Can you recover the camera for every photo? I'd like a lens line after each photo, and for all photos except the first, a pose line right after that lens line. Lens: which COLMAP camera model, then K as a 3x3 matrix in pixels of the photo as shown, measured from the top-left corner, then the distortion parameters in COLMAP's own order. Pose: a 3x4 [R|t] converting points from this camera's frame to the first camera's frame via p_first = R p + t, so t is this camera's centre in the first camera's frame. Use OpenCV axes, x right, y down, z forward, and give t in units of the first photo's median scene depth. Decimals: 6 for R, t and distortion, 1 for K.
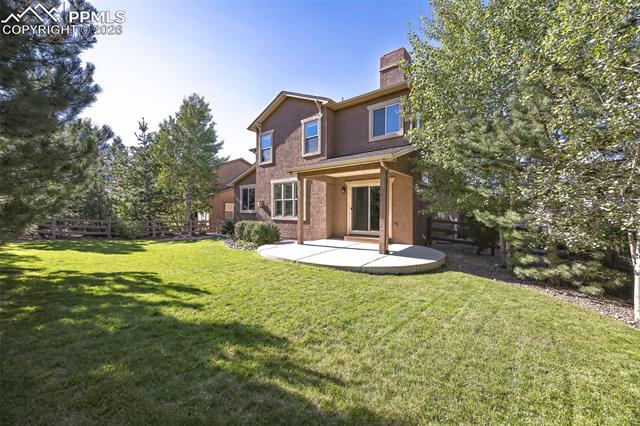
lens RADIAL K [[244.4, 0, 321.4], [0, 244.4, 212.2], [0, 0, 1]] dist [-0.001365, -0.000189]
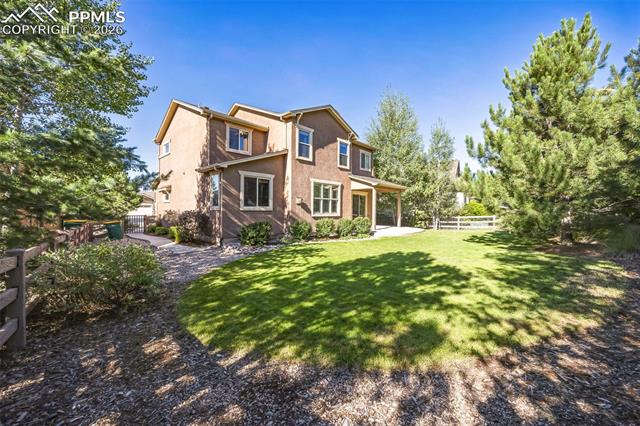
lens RADIAL K [[244.4, 0, 321.4], [0, 244.4, 212.2], [0, 0, 1]] dist [-0.001365, -0.000189]
pose [[0.086573, -0.004061, 0.996237, -1.245334], [0.001760, 0.999991, 0.003923, 0.007138], [-0.996244, 0.001414, 0.086579, 0.887929]]
